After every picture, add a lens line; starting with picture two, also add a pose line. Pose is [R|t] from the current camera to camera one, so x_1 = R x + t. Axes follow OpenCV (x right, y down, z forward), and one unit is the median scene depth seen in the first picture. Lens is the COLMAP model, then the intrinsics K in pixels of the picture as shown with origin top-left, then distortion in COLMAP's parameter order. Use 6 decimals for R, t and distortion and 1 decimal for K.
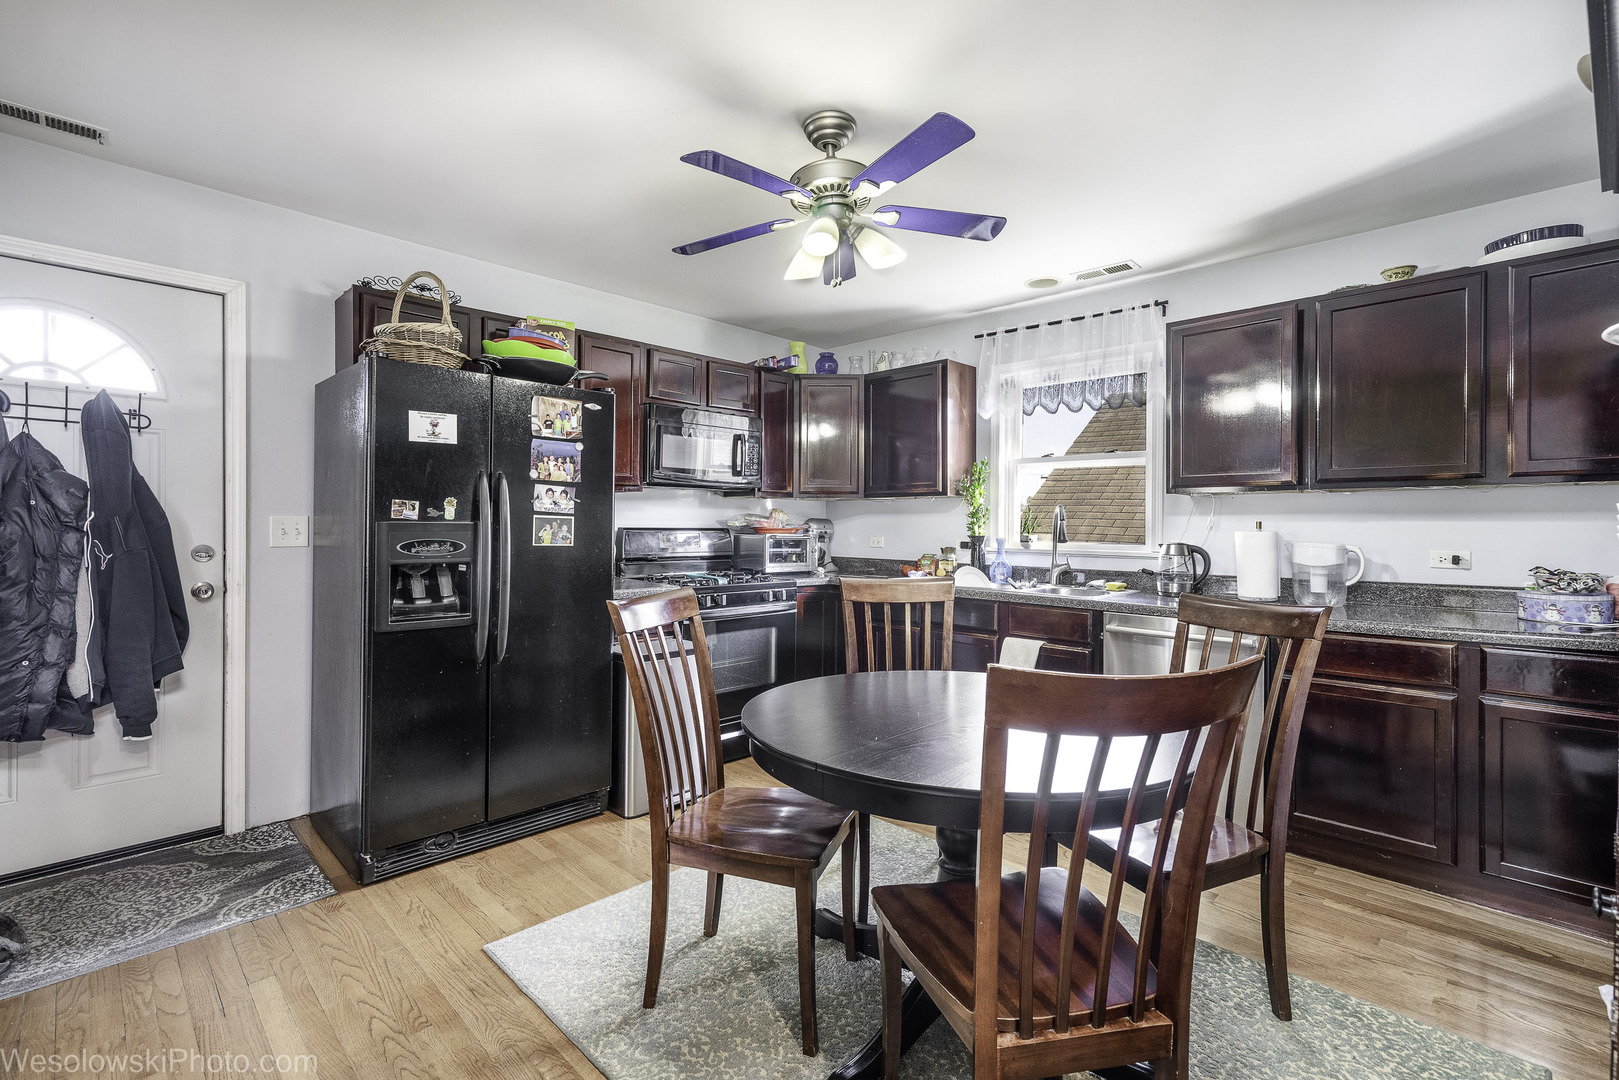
lens RADIAL K [[735.7, 0, 822.0], [0, 735.7, 524.4], [0, 0, 1]] dist [0.001501, 0.001159]
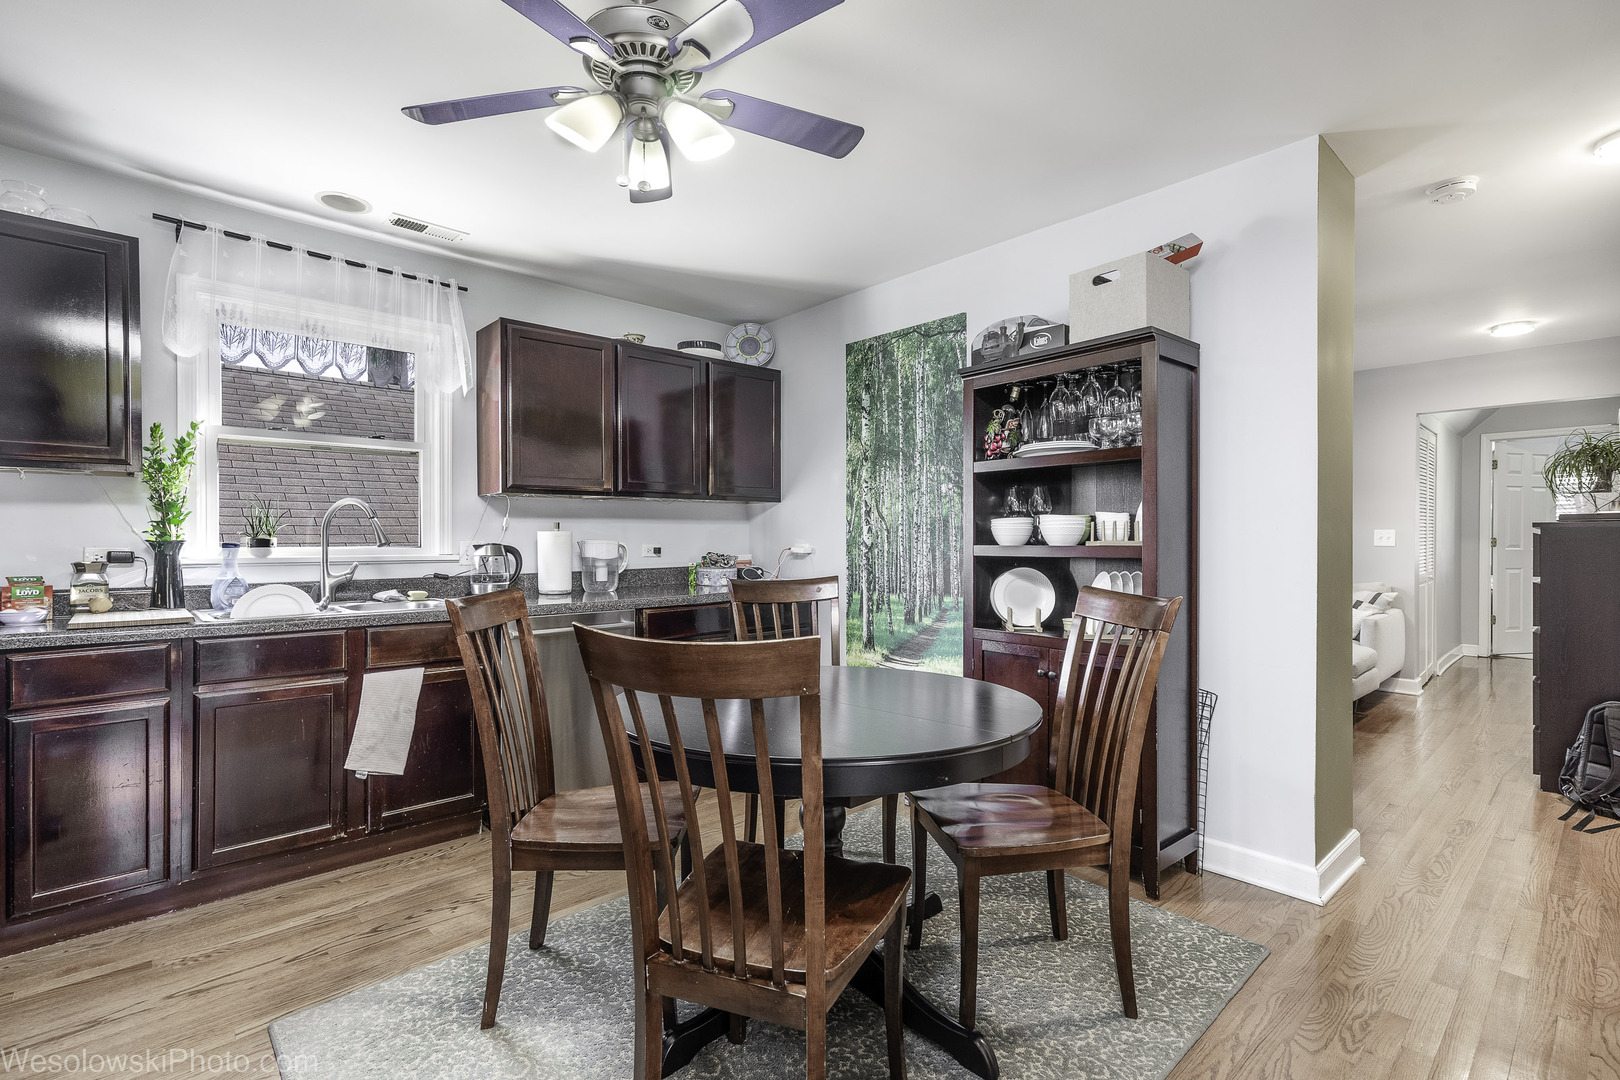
lens RADIAL K [[736.2, 0, 822.1], [0, 736.2, 546.9], [0, 0, 1]] dist [0.001501, 0.001159]
pose [[0.052805, -0.023879, 0.998319, -0.482830], [-0.005203, 0.999694, 0.024187, 0.003933], [-0.998591, -0.006471, 0.052665, 0.520462]]
